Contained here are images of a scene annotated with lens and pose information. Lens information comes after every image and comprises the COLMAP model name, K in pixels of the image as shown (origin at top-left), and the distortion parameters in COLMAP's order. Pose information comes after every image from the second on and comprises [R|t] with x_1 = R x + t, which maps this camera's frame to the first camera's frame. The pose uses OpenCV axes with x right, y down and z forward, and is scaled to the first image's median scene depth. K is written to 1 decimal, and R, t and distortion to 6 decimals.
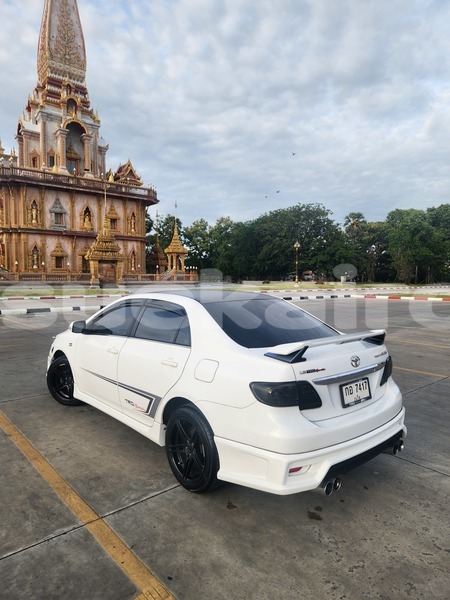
lens RADIAL K [[400.7, 0, 229.4], [0, 400.7, 297.7], [0, 0, 1]] dist [0.064458, -0.051876]
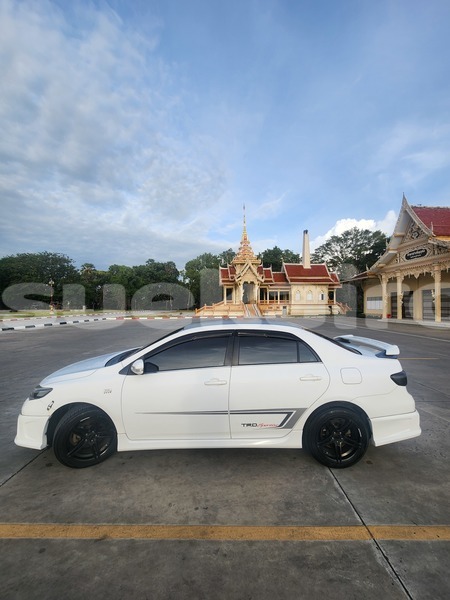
lens RADIAL K [[244.4, 0, 227.3], [0, 244.4, 313.5], [0, 0, 1]] dist [-0.000374, -0.000379]
pose [[0.662955, -0.032293, 0.747963, -0.060001], [0.046567, 0.998913, 0.001853, -0.003617], [-0.747210, 0.033601, 0.663738, 0.046551]]
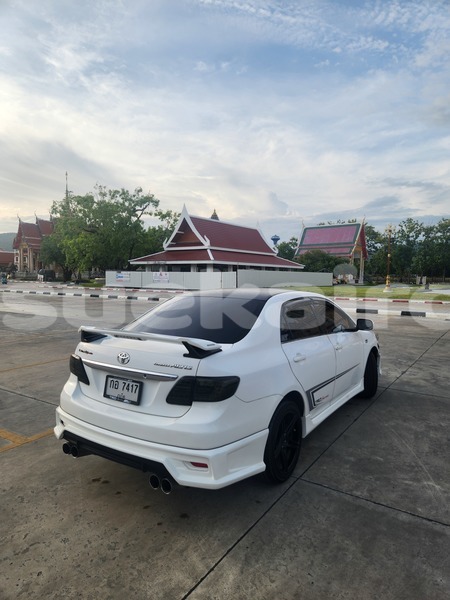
lens RADIAL K [[400.7, 0, 226.8], [0, 400.7, 303.3], [0, 0, 1]] dist [0.064458, -0.051876]
pose [[0.257114, 0.058094, -0.964633, 0.079664], [-0.059313, 0.997258, 0.044250, -0.001808], [0.964559, 0.045838, 0.259855, 0.060315]]
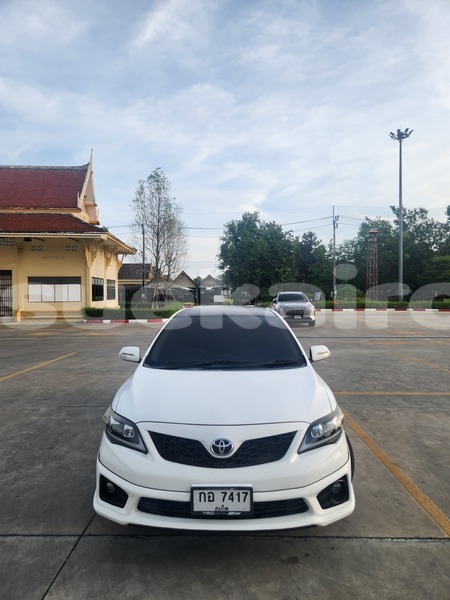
lens RADIAL K [[400.7, 0, 225.5], [0, 400.7, 306.4], [0, 0, 1]] dist [0.064458, -0.051876]
pose [[-0.735378, -0.023689, 0.677243, -0.075202], [0.037128, 0.996479, 0.075170, -0.009295], [-0.676639, 0.080423, -0.731910, 0.164127]]
